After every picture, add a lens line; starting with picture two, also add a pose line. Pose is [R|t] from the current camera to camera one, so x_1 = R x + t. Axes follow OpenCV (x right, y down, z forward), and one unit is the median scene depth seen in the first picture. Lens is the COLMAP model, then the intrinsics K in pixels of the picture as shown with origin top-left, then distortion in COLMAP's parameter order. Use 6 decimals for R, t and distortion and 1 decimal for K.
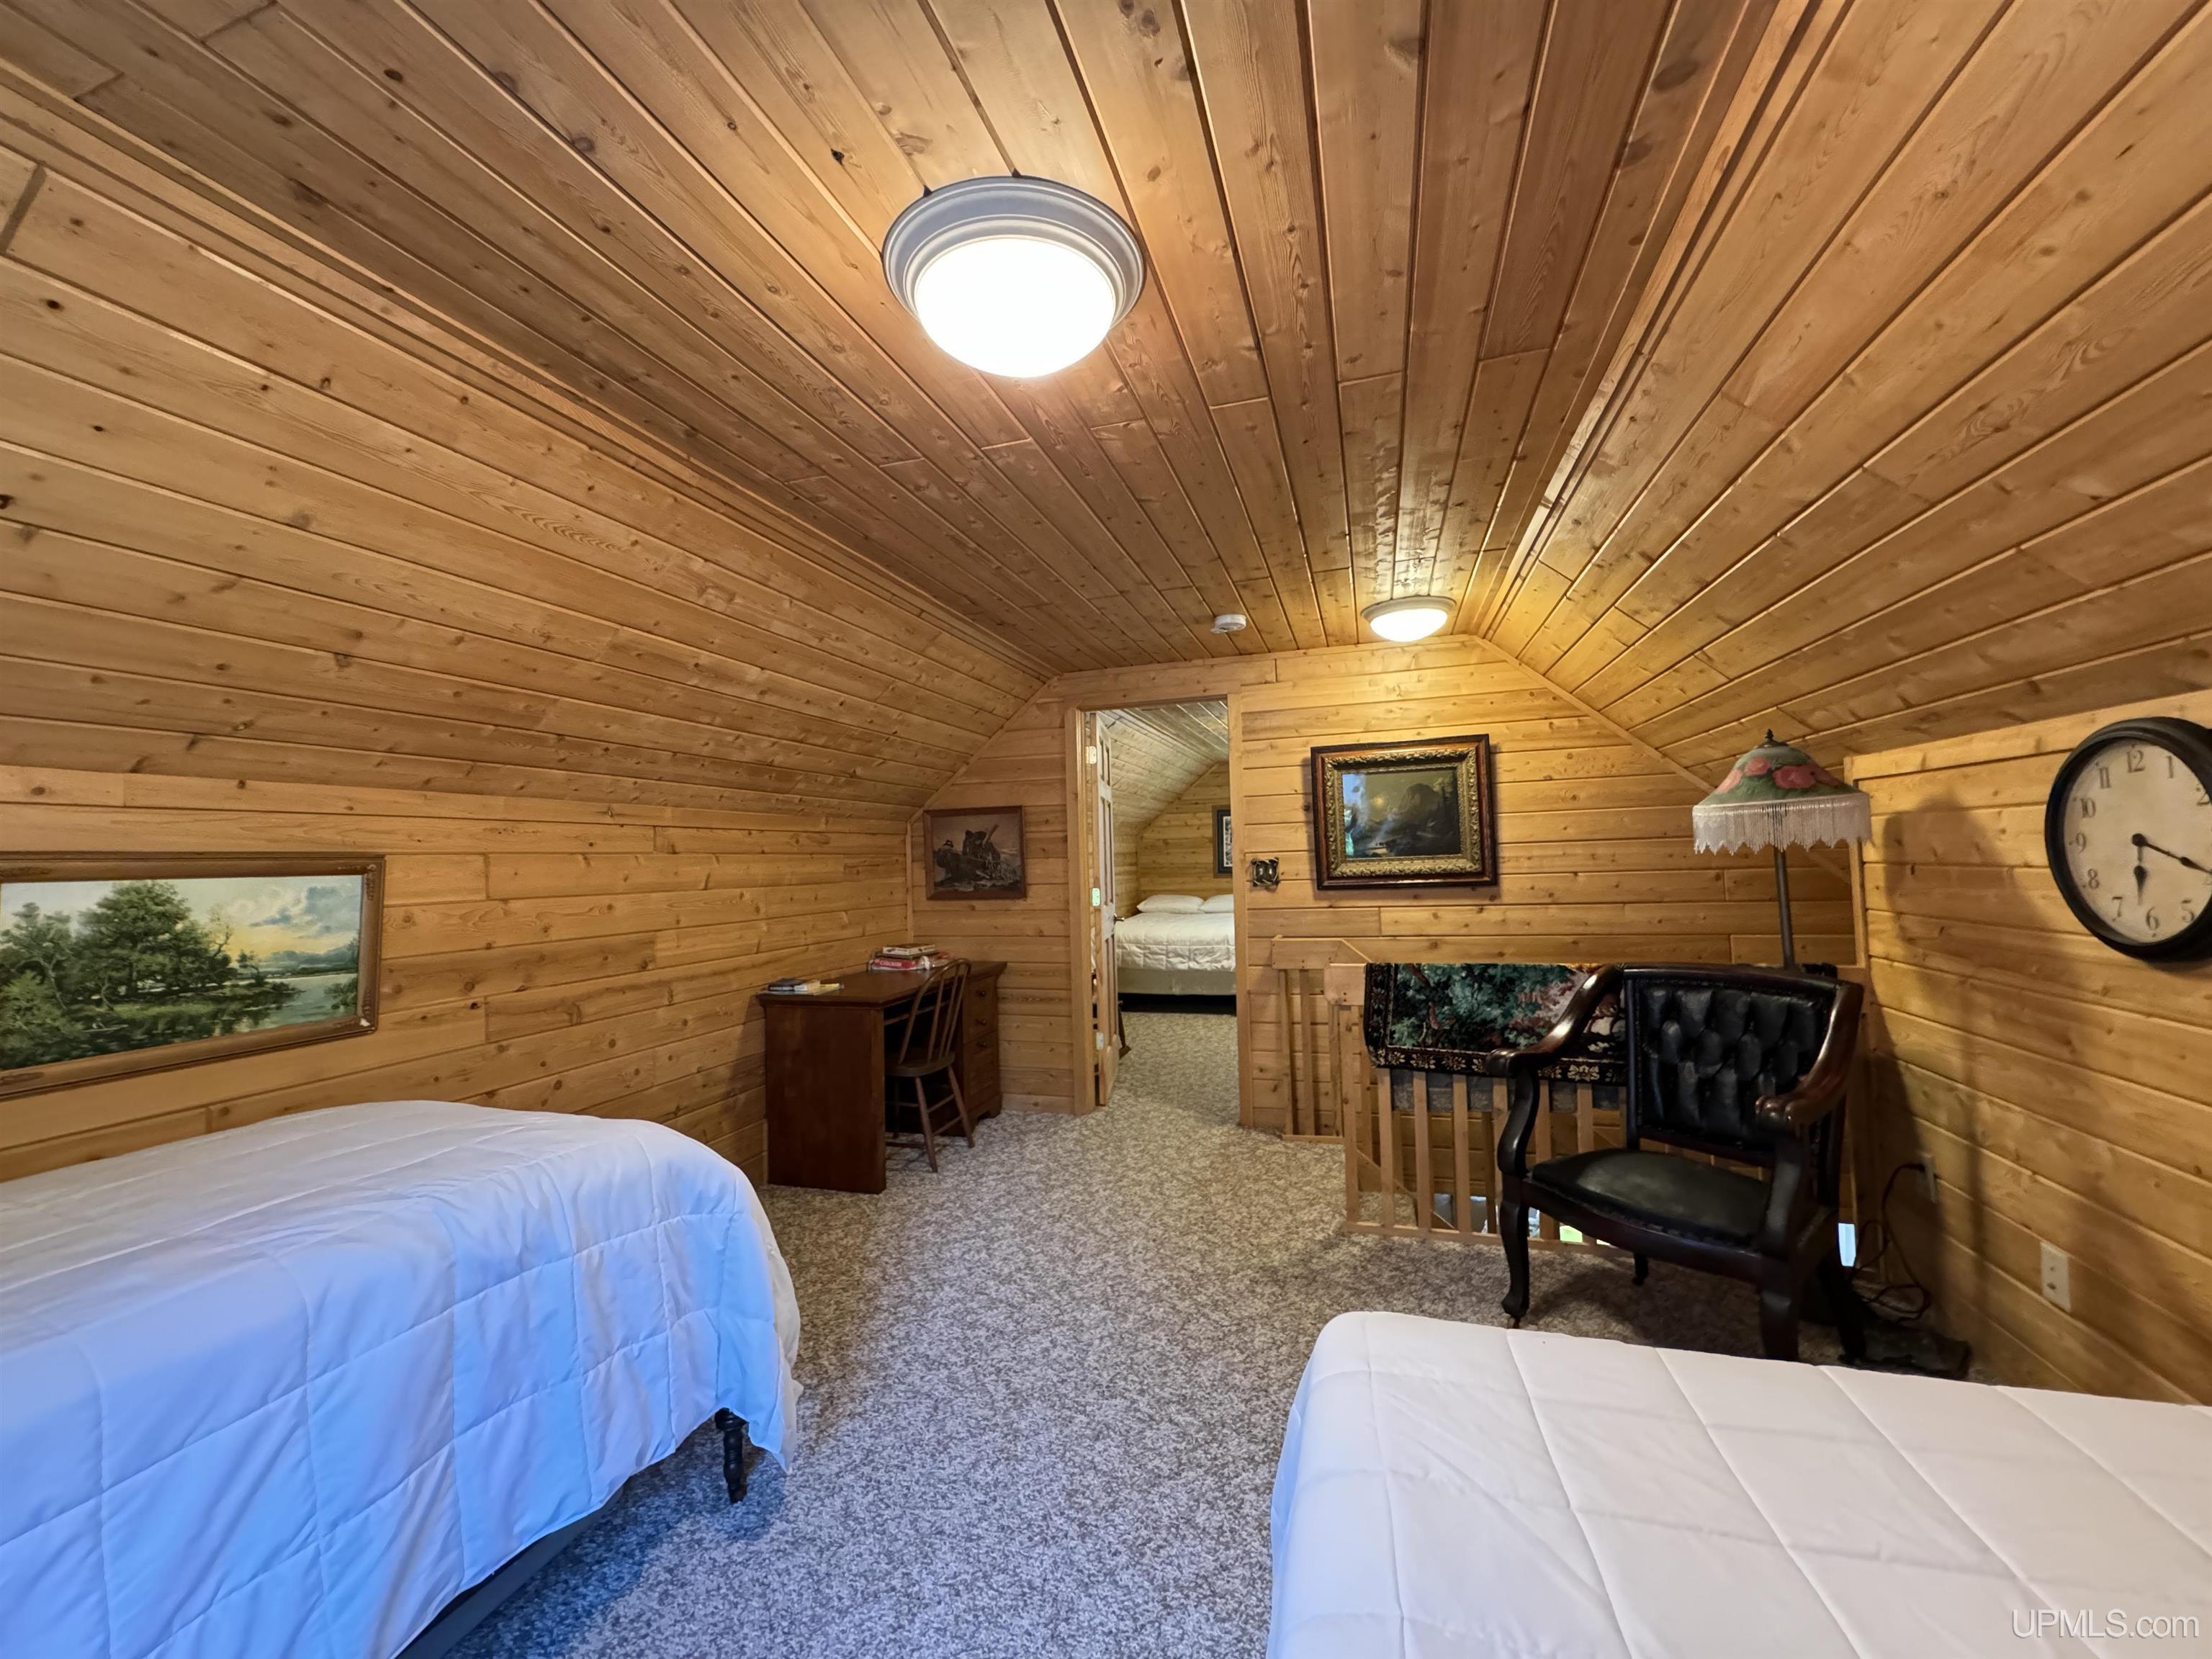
lens RADIAL K [[873.8, 0, 1105.2], [0, 873.8, 825.3], [0, 0, 1]] dist [0.000107, -0.000260]
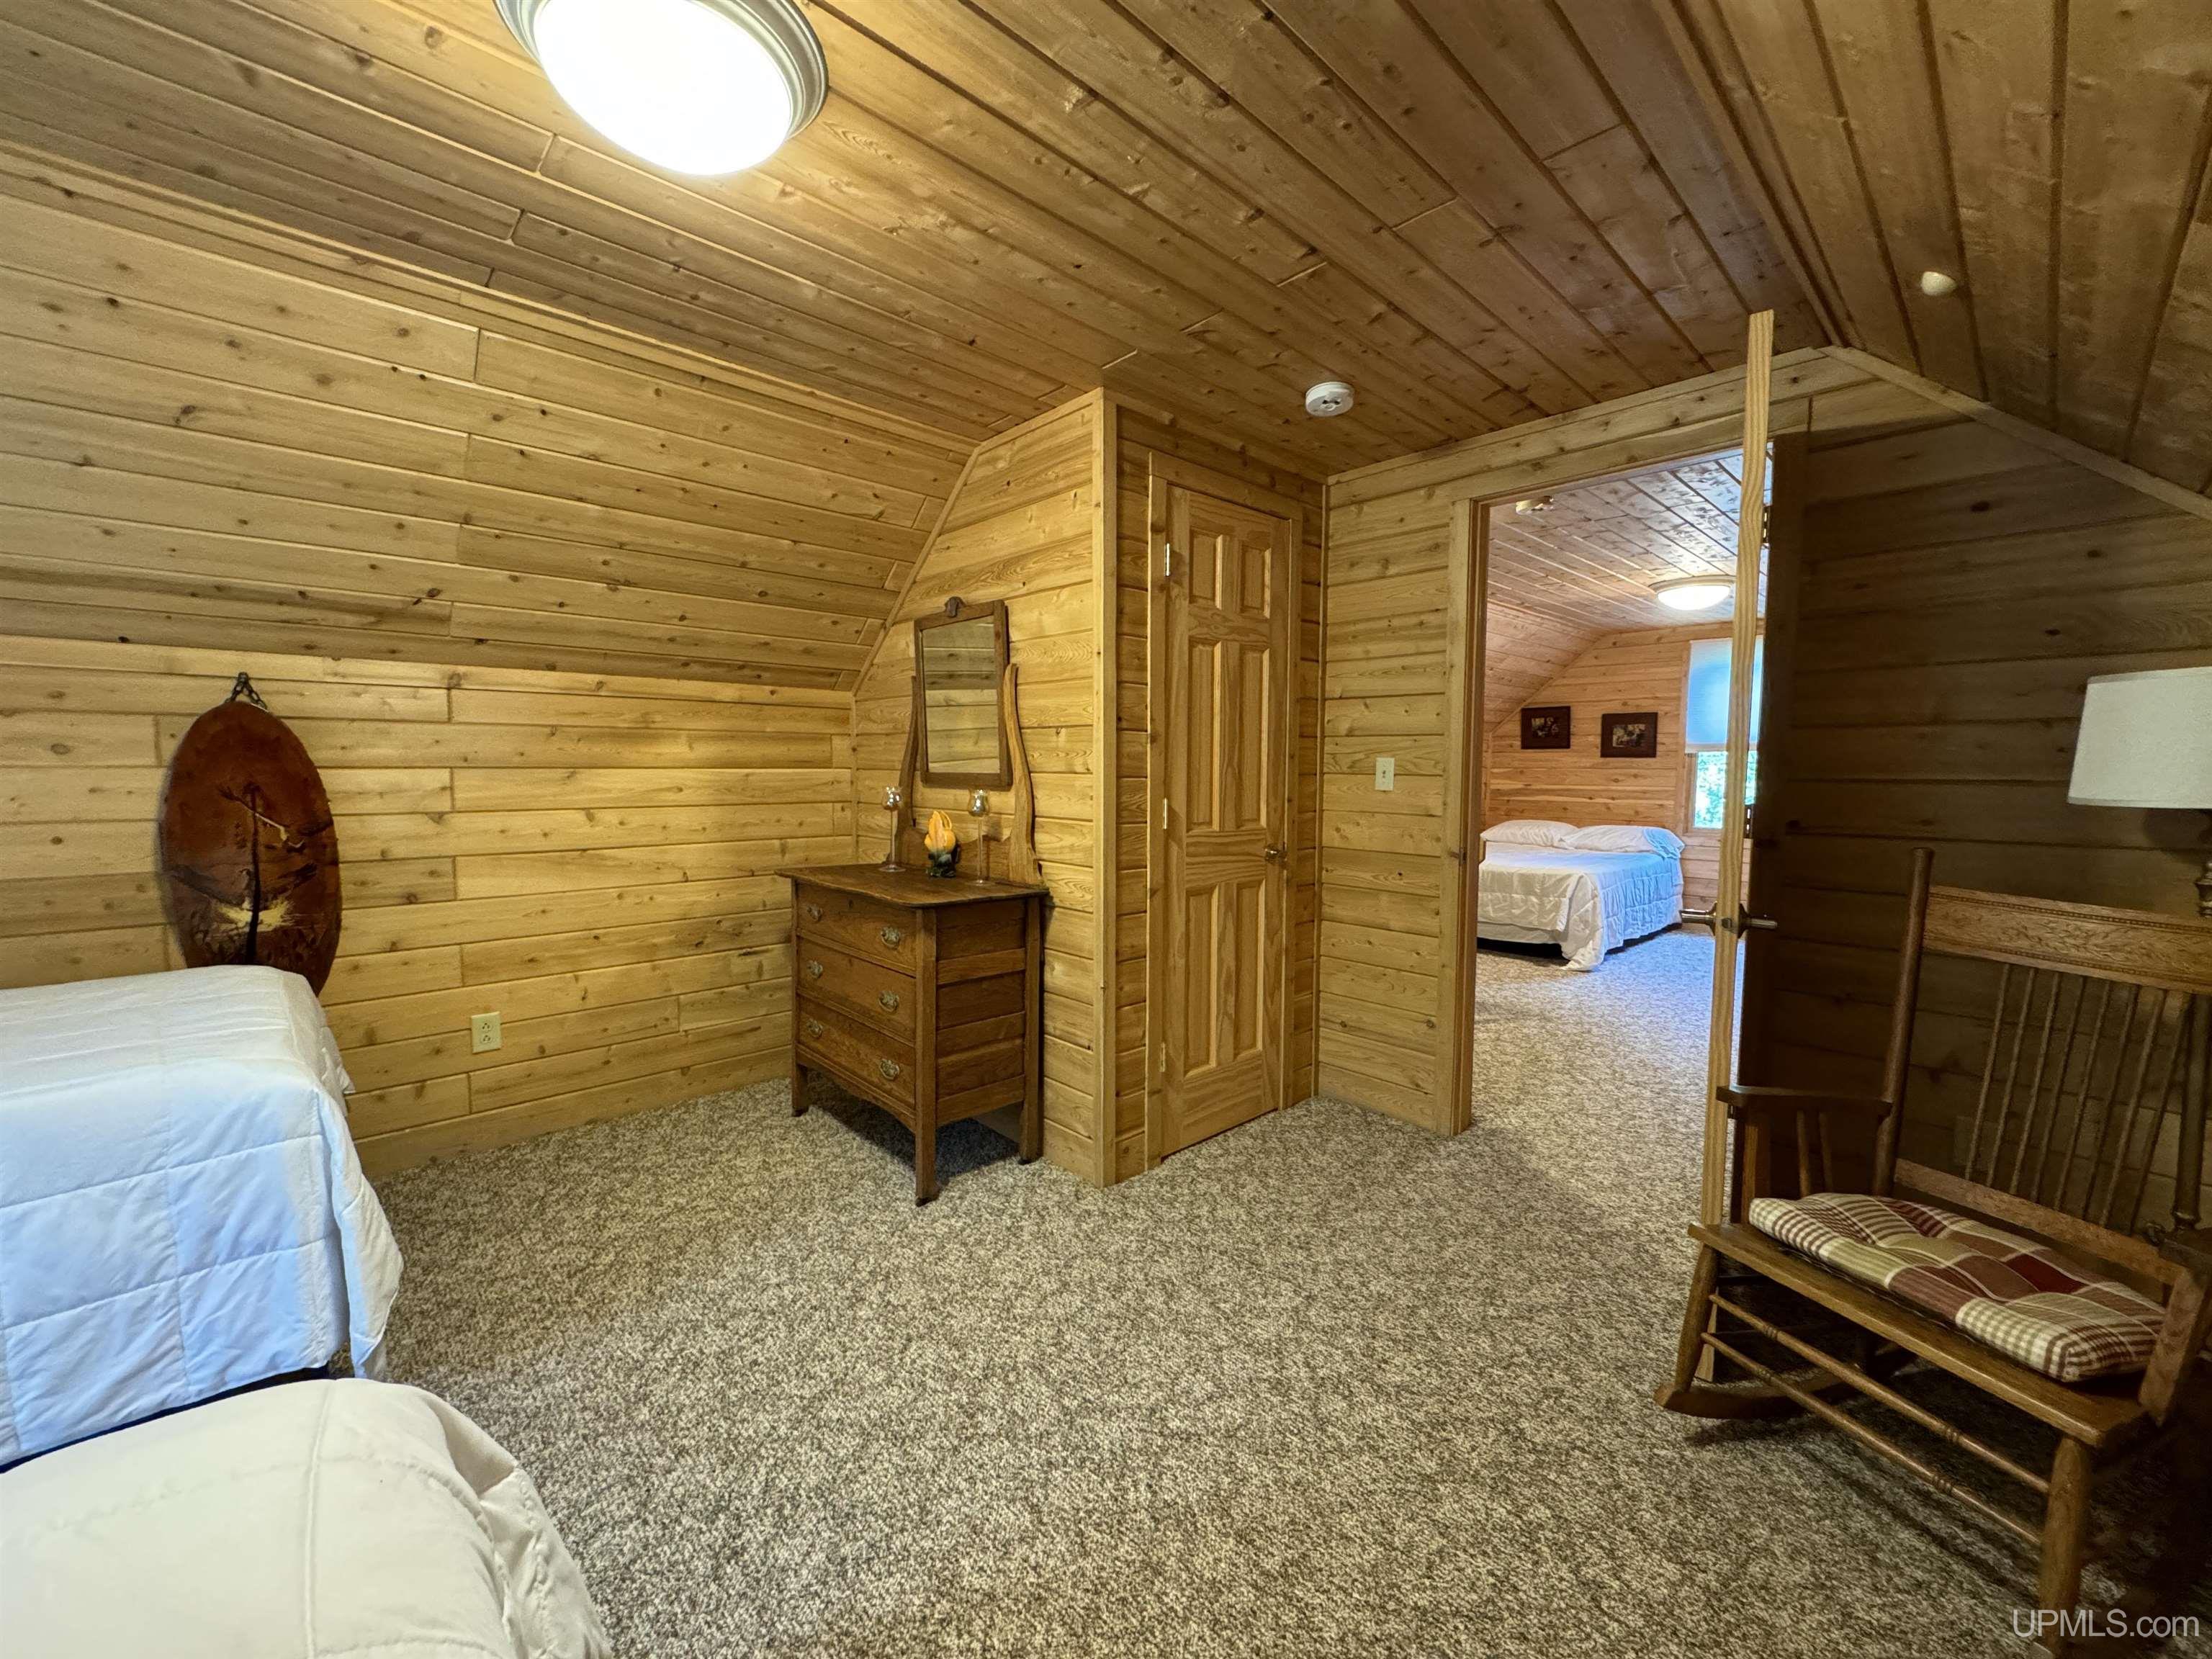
lens RADIAL K [[873.8, 0, 1105.2], [0, 873.8, 825.3], [0, 0, 1]] dist [0.000107, -0.000260]
pose [[-0.866477, -0.007819, 0.499155, 0.034108], [0.002990, 0.999778, 0.020852, 0.047822], [-0.499208, 0.019560, -0.866262, 1.041117]]
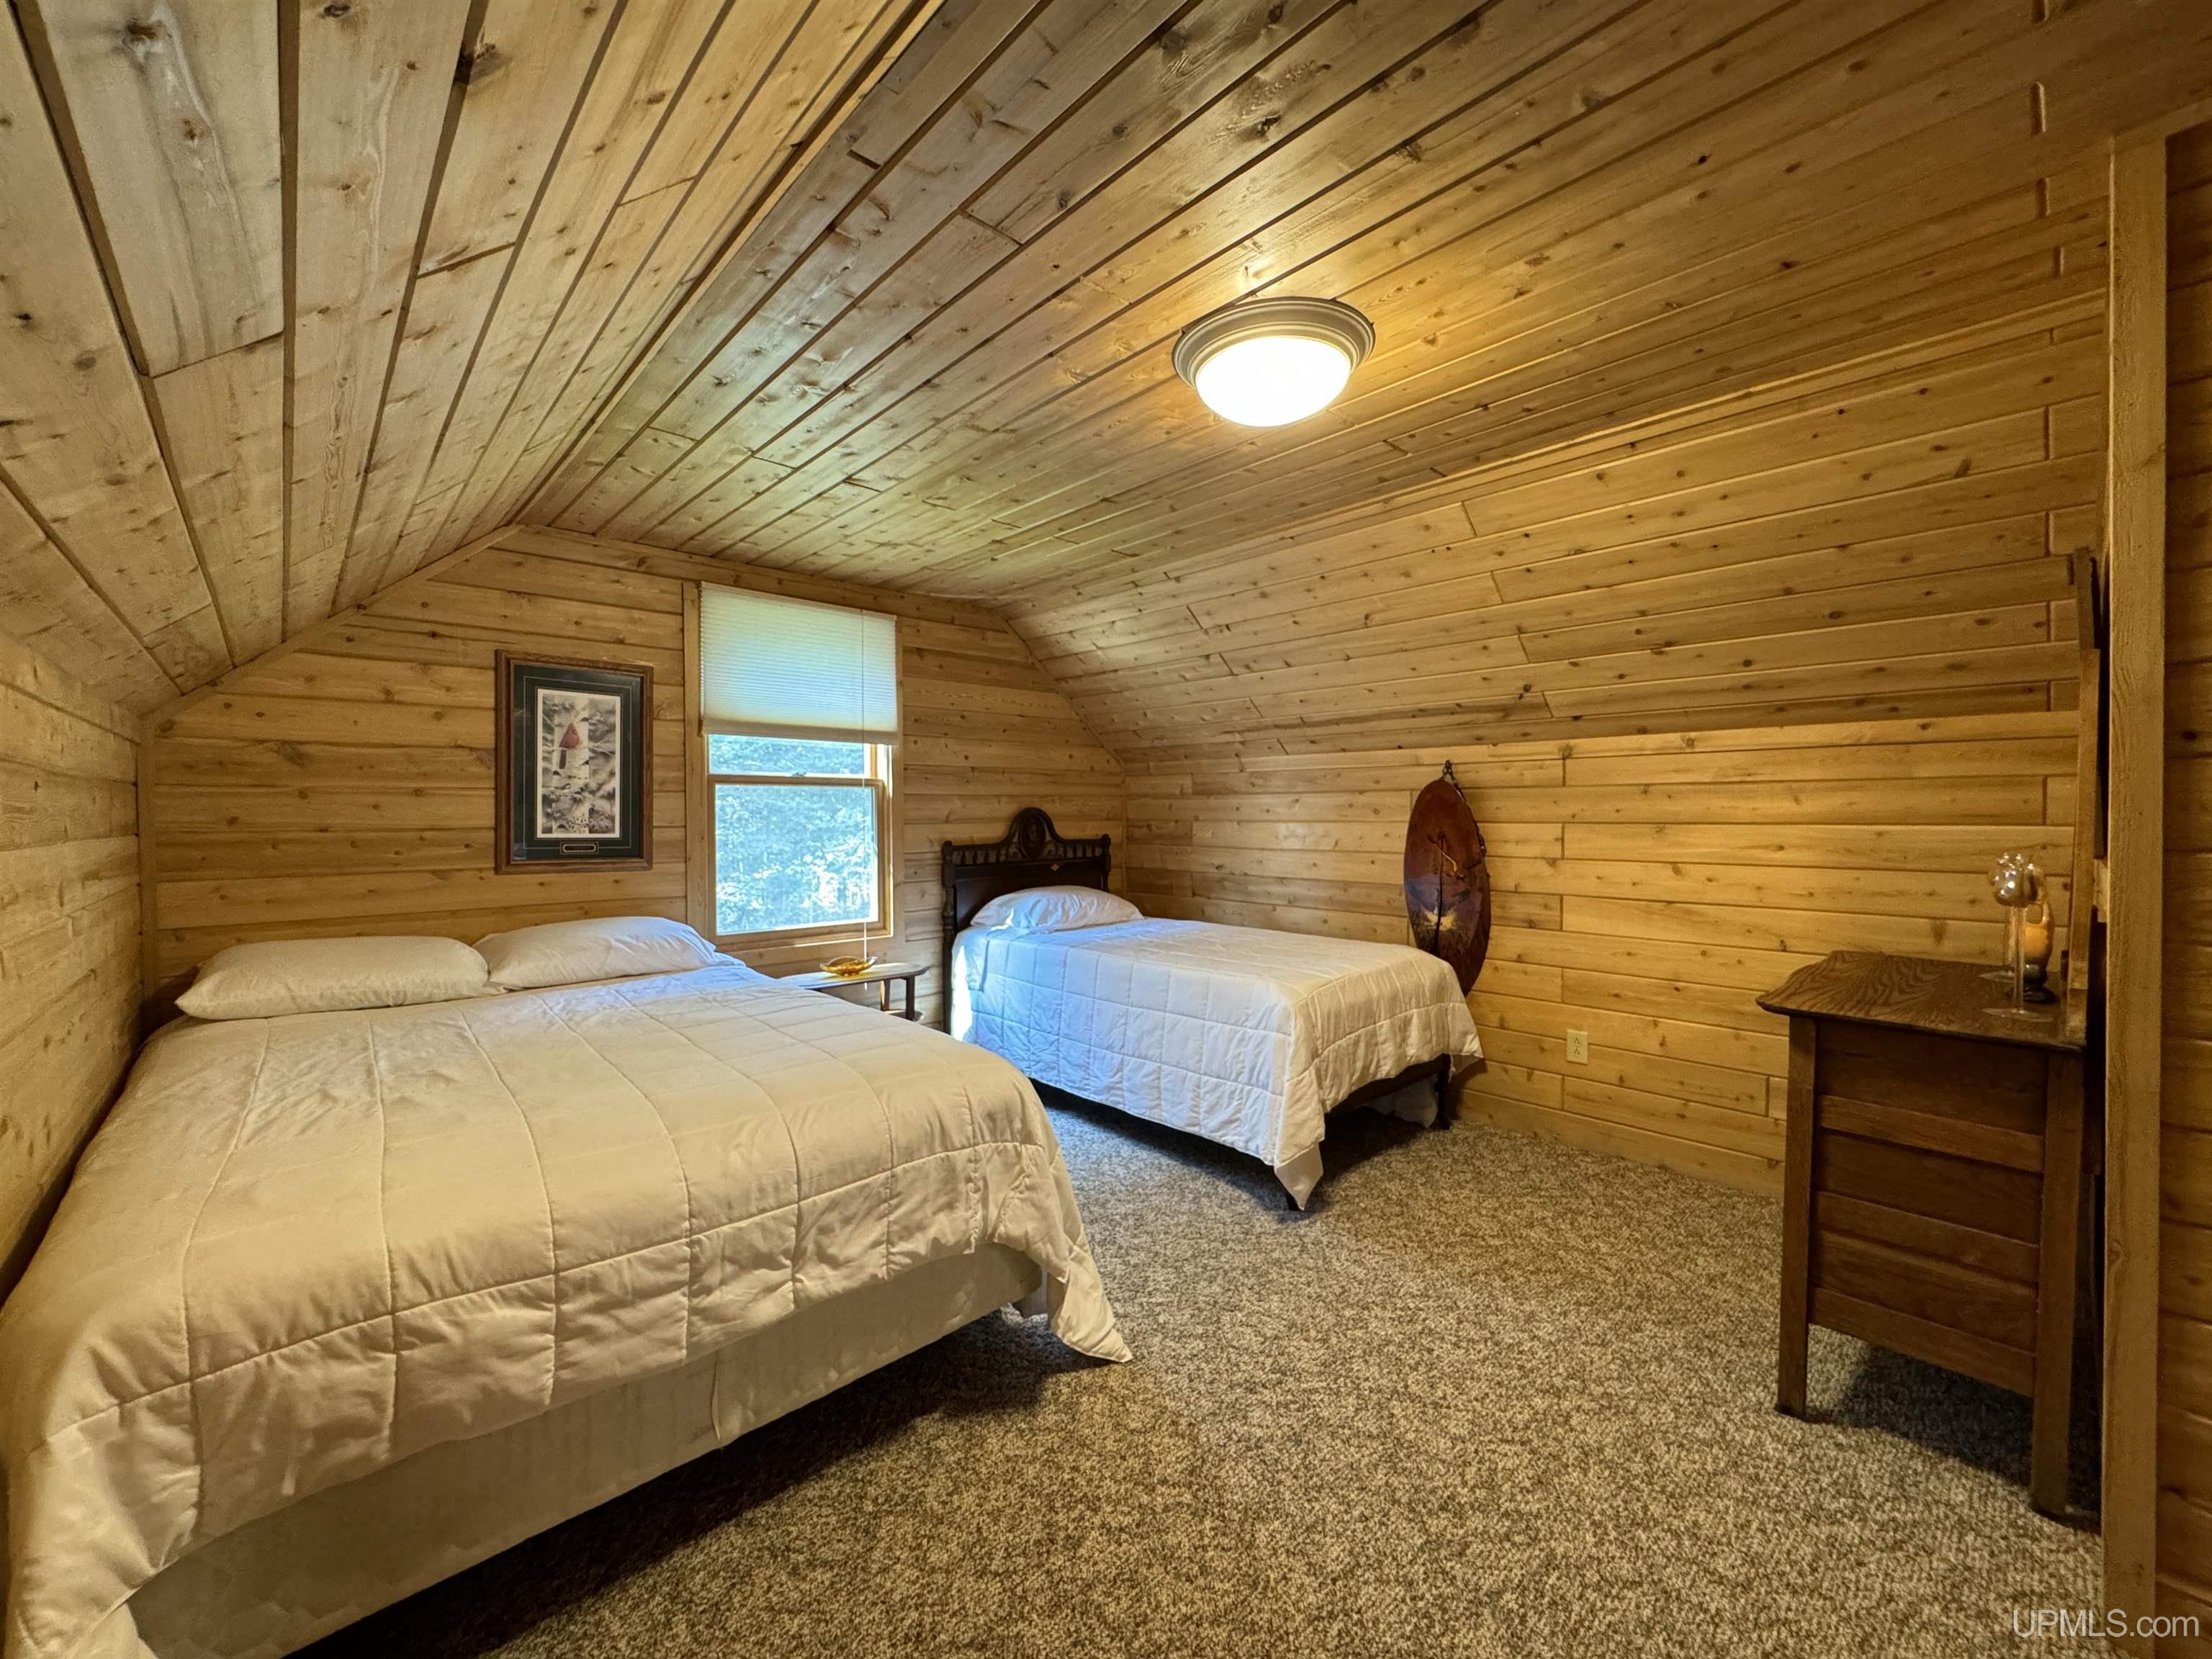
lens RADIAL K [[873.8, 0, 1105.2], [0, 873.8, 825.3], [0, 0, 1]] dist [0.000107, -0.000260]
pose [[0.495867, 0.016138, 0.868249, -0.058628], [-0.044421, 0.998990, 0.006801, 0.038868], [-0.867262, -0.041941, 0.496083, 0.830749]]
